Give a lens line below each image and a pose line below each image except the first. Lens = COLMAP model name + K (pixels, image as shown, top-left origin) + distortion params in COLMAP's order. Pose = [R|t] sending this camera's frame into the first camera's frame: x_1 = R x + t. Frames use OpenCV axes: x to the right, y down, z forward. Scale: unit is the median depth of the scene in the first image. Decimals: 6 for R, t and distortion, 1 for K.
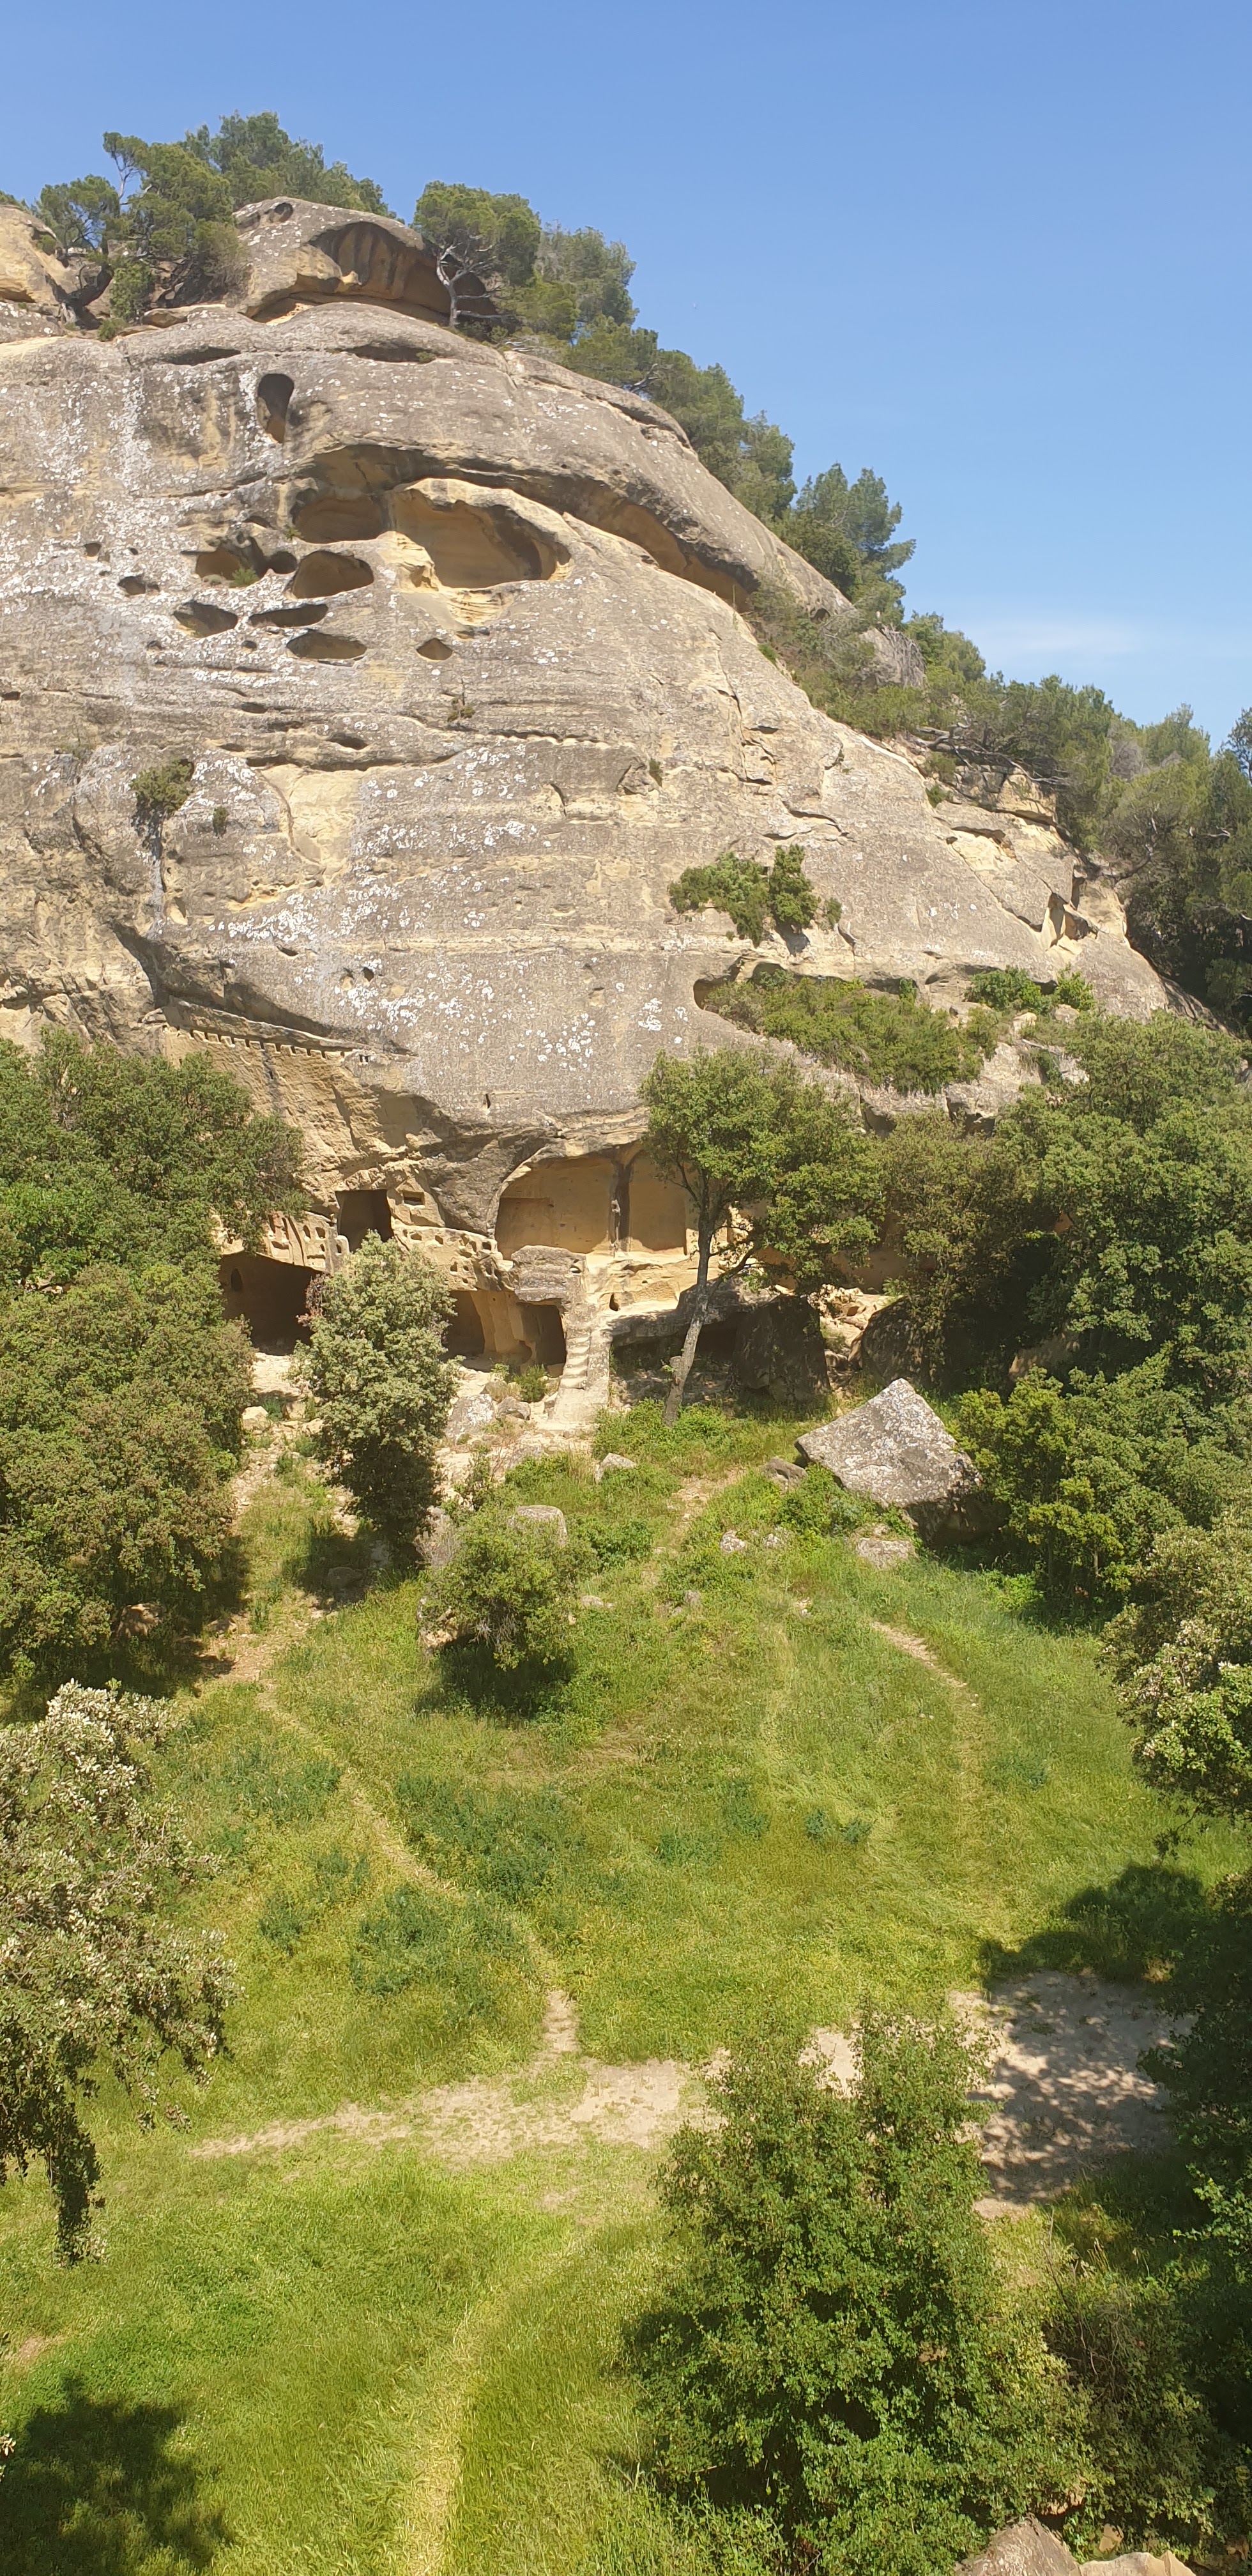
lens RADIAL K [[2044.0, 0, 626.0], [0, 2044.0, 1288.0], [0, 0, 1]] dist [0.200161, -0.540335]
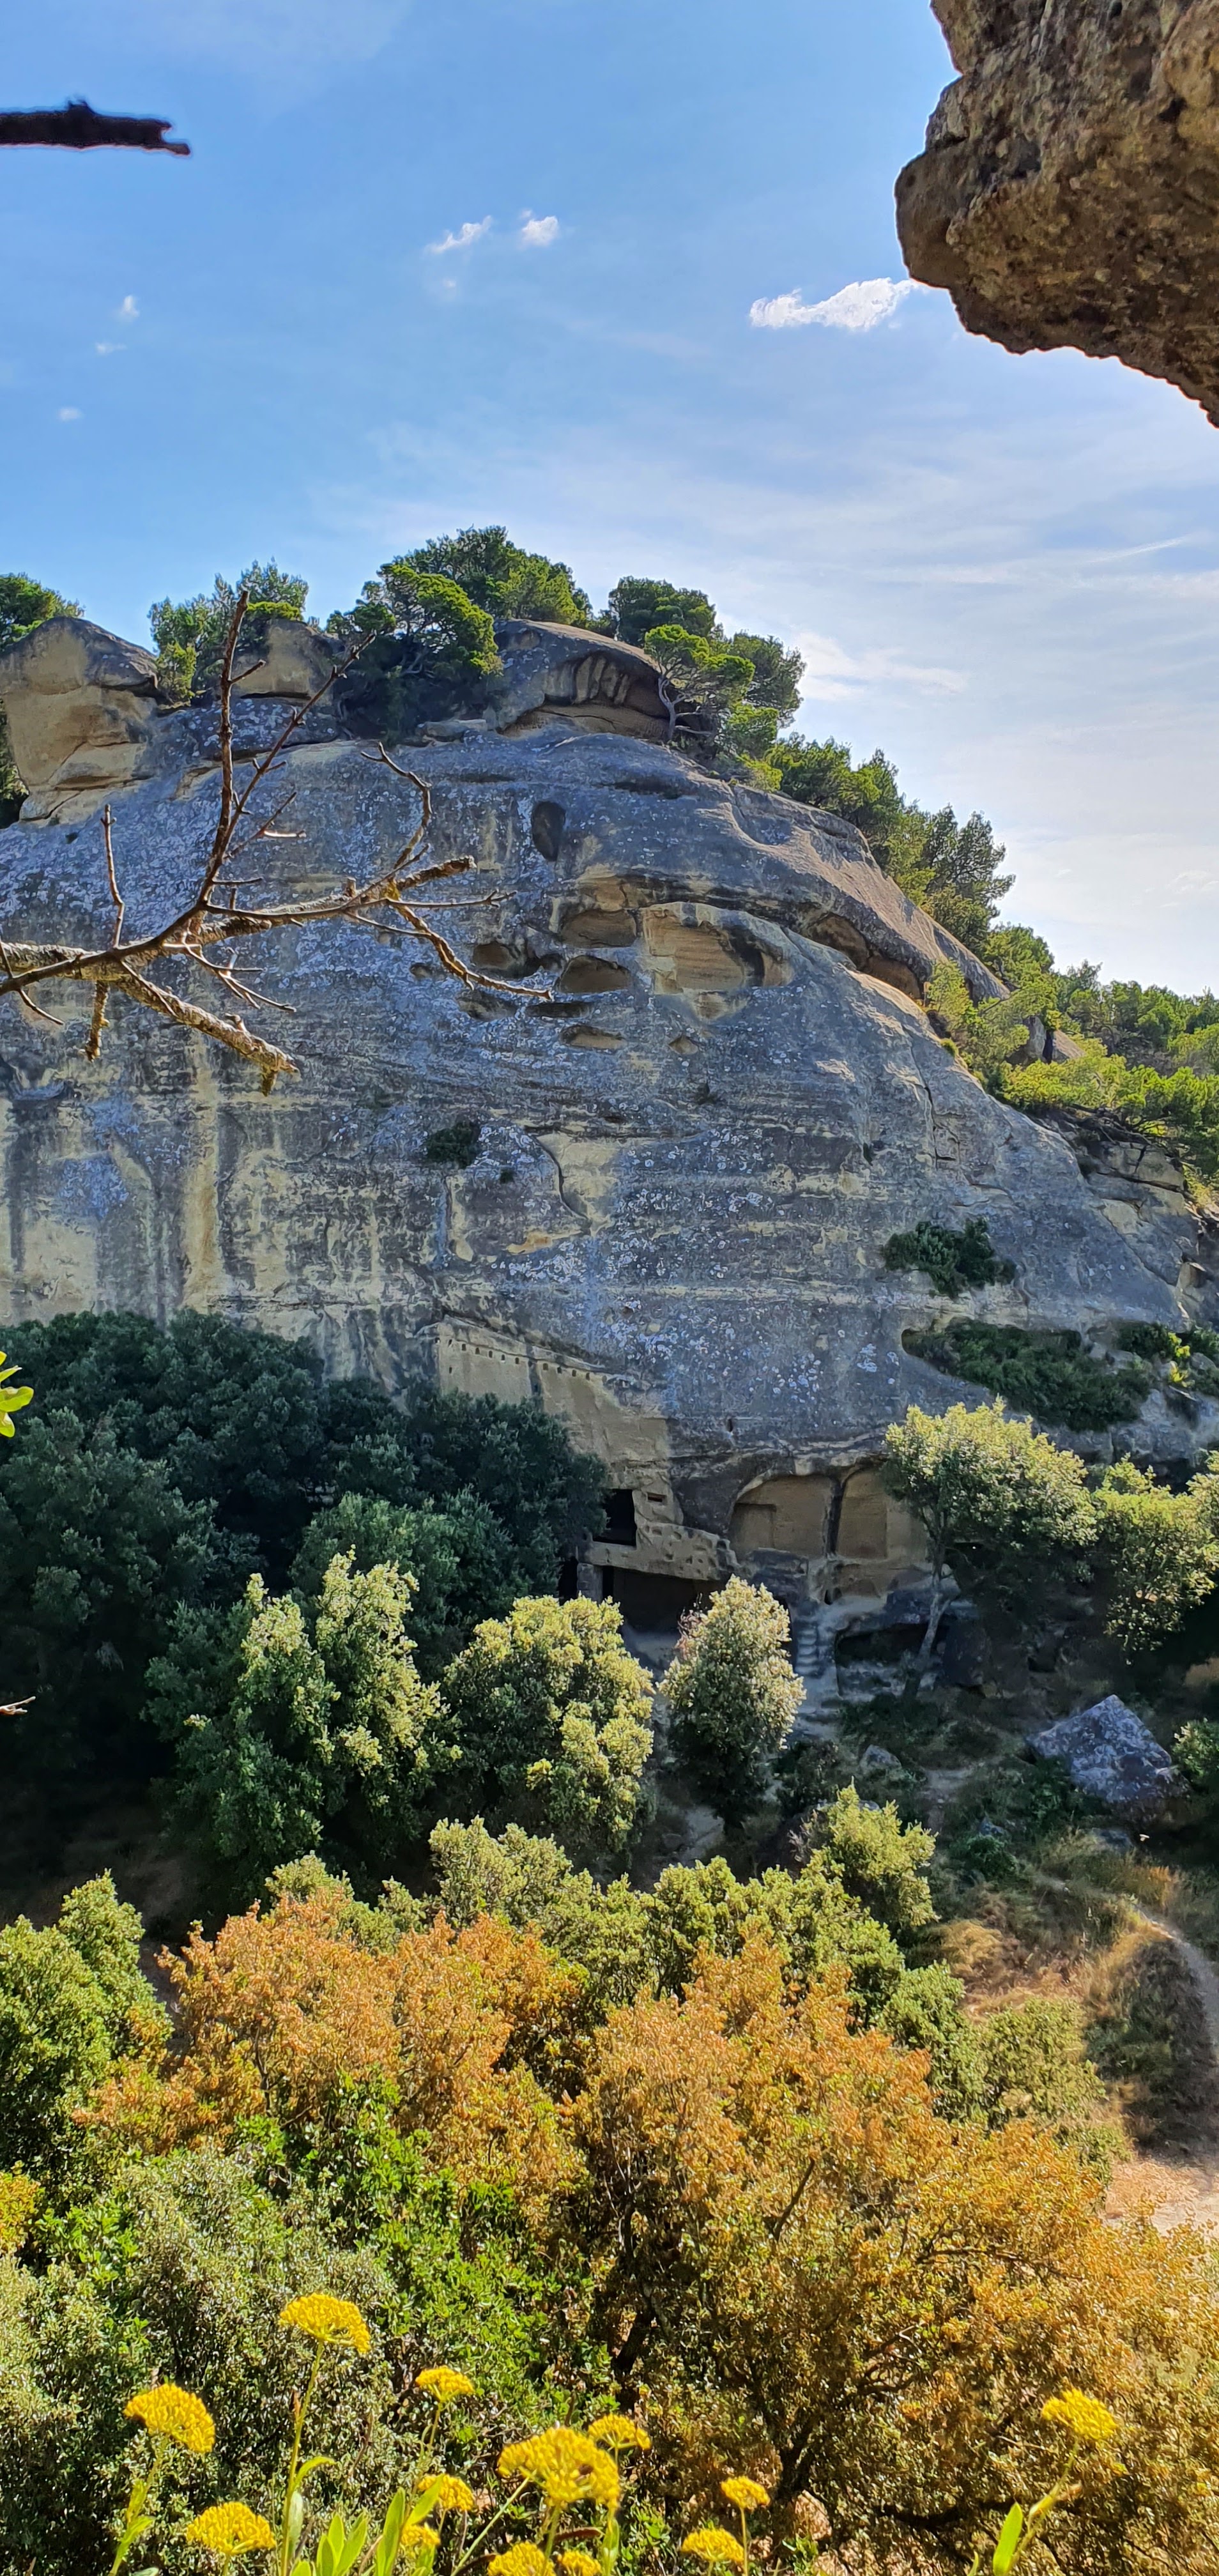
lens RADIAL K [[2191.6, 0, 609.5], [0, 2191.6, 1288.0], [0, 0, 1]] dist [0.191629, -0.001311]
pose [[0.998908, 0.036565, 0.029072, -0.172314], [-0.034539, 0.997130, -0.067374, -0.078697], [-0.031452, 0.066297, 0.997304, -0.281377]]
